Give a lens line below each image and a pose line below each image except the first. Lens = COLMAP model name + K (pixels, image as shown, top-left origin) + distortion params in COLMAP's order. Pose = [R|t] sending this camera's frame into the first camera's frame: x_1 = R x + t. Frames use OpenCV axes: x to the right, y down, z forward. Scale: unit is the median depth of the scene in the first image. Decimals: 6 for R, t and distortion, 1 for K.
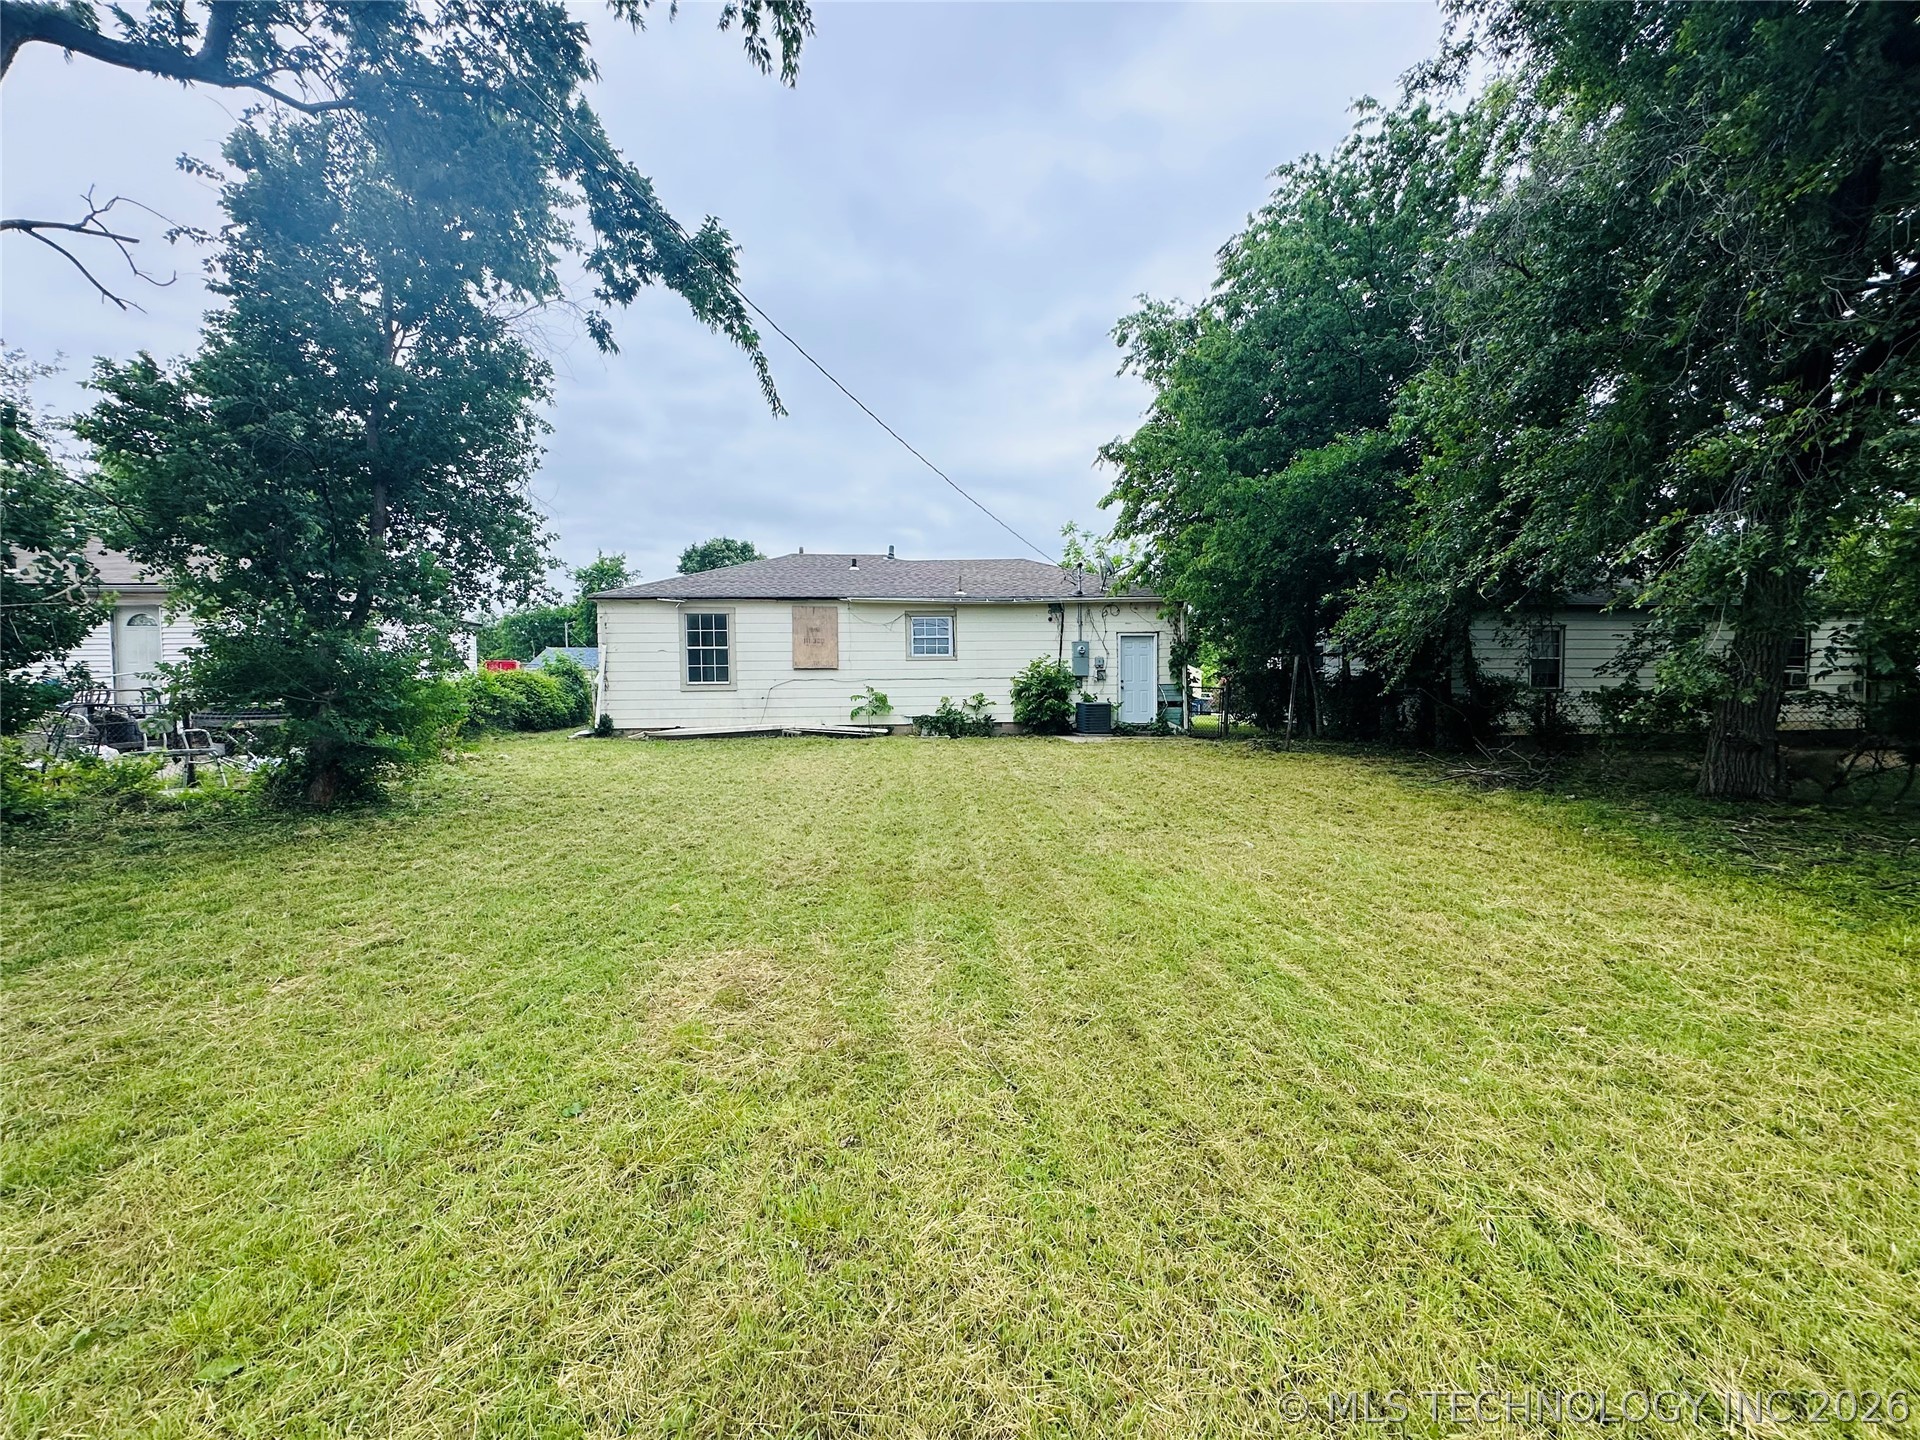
lens RADIAL K [[765.2, 0, 959.0], [0, 765.2, 715.1], [0, 0, 1]] dist [-0.000609, 0.000017]
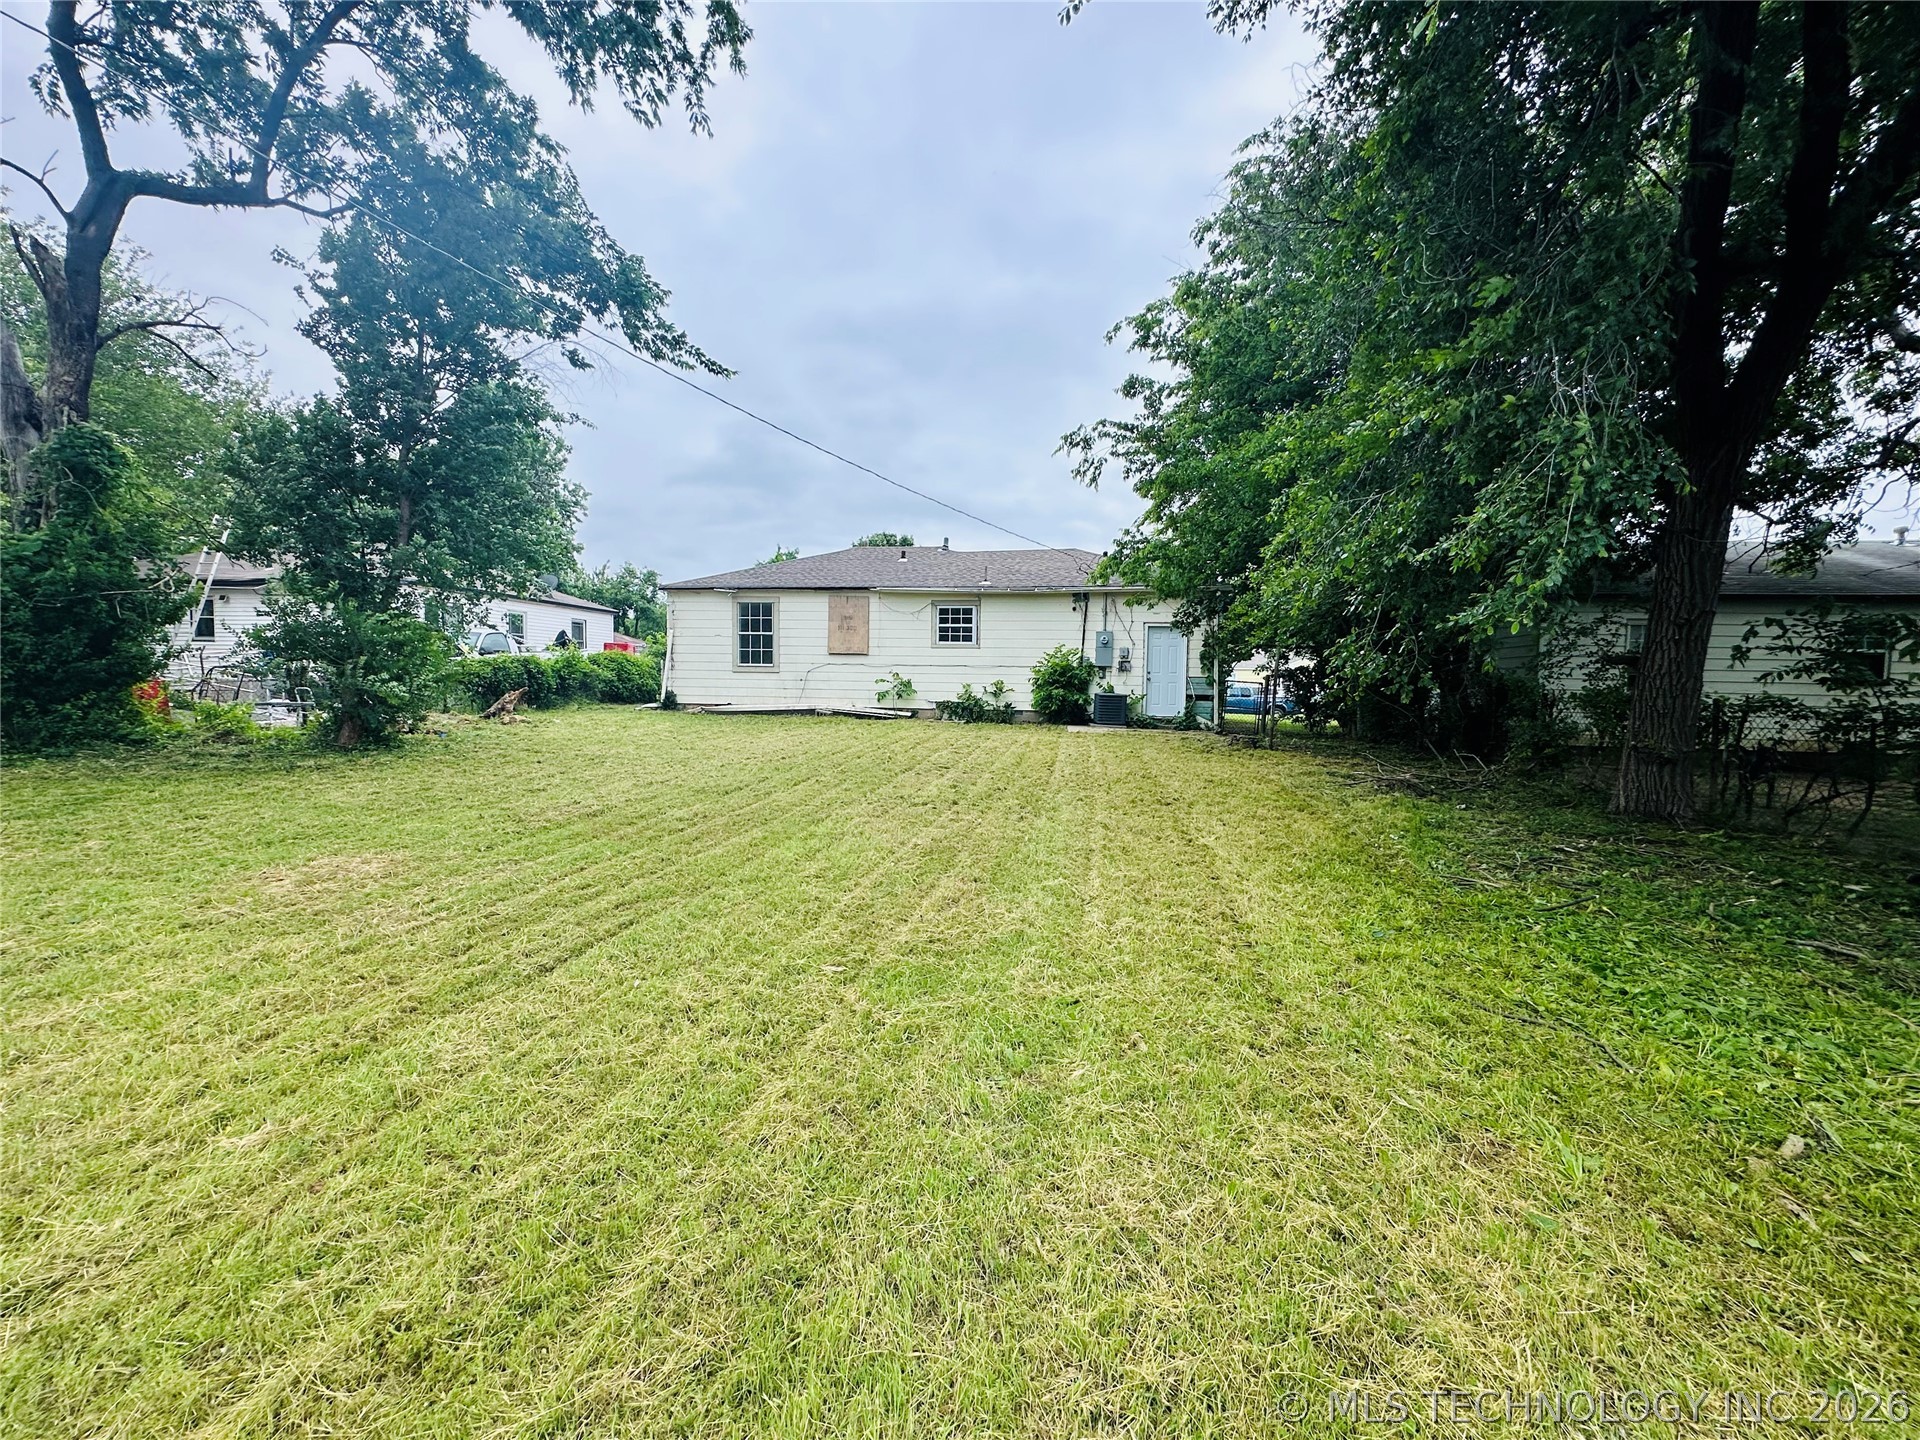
lens RADIAL K [[765.2, 0, 959.0], [0, 765.2, 715.1], [0, 0, 1]] dist [-0.000609, 0.000017]
pose [[0.969867, 0.037413, -0.240745, 0.224020], [-0.034809, 0.999280, 0.015062, 0.003631], [0.241136, -0.006228, 0.970471, -0.006799]]
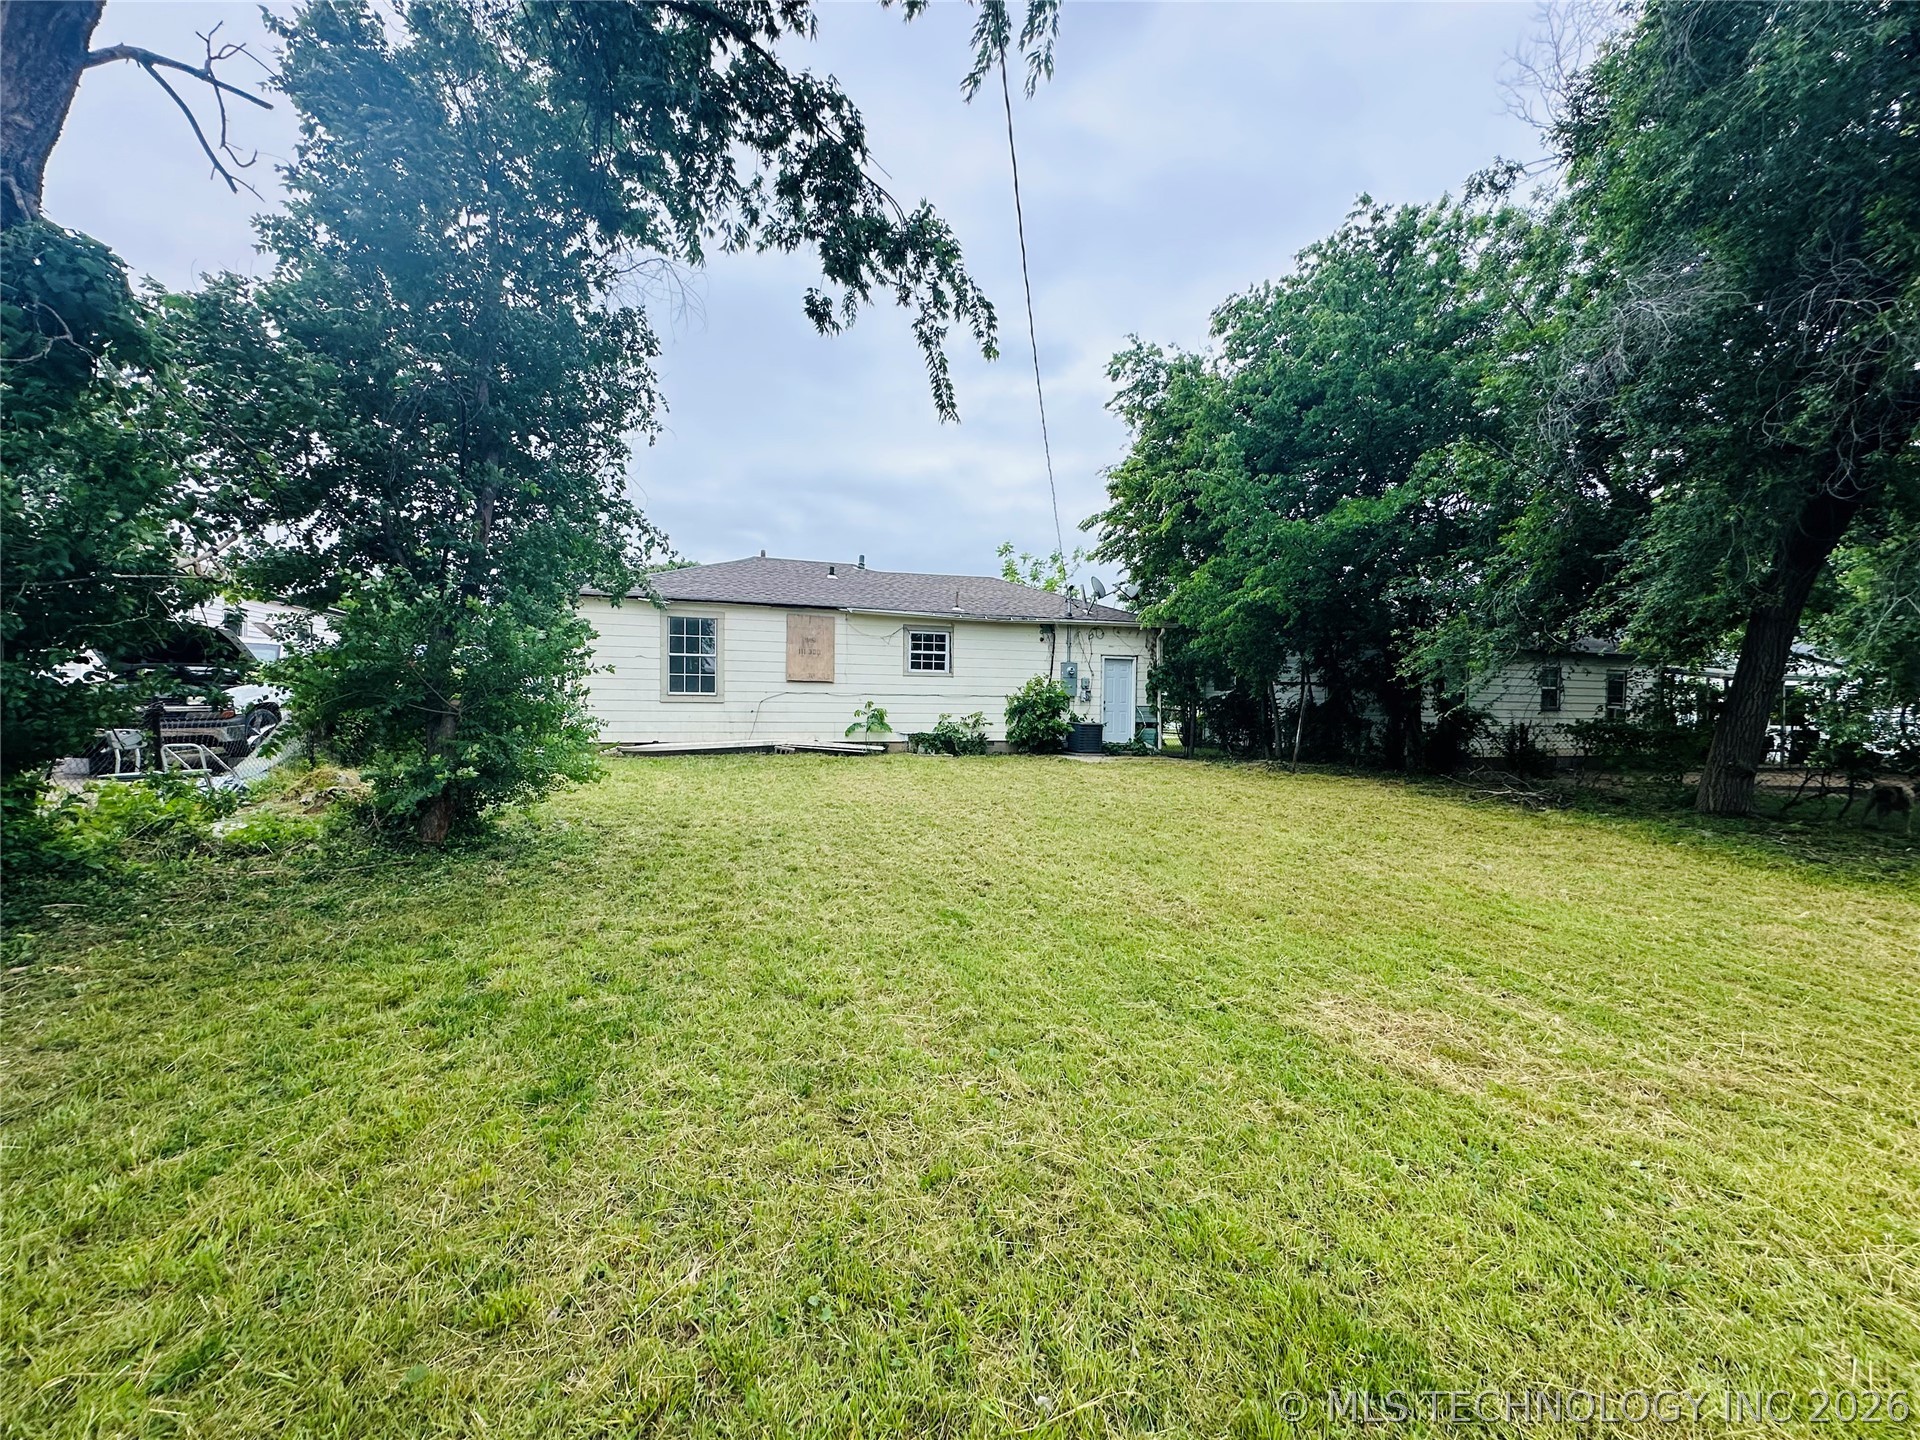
lens RADIAL K [[765.2, 0, 959.0], [0, 765.2, 715.1], [0, 0, 1]] dist [-0.000609, 0.000017]
pose [[0.973431, 0.019943, 0.228110, -0.221033], [-0.015851, 0.999679, -0.019759, -0.003609], [-0.228431, 0.015618, 0.973435, 0.042911]]
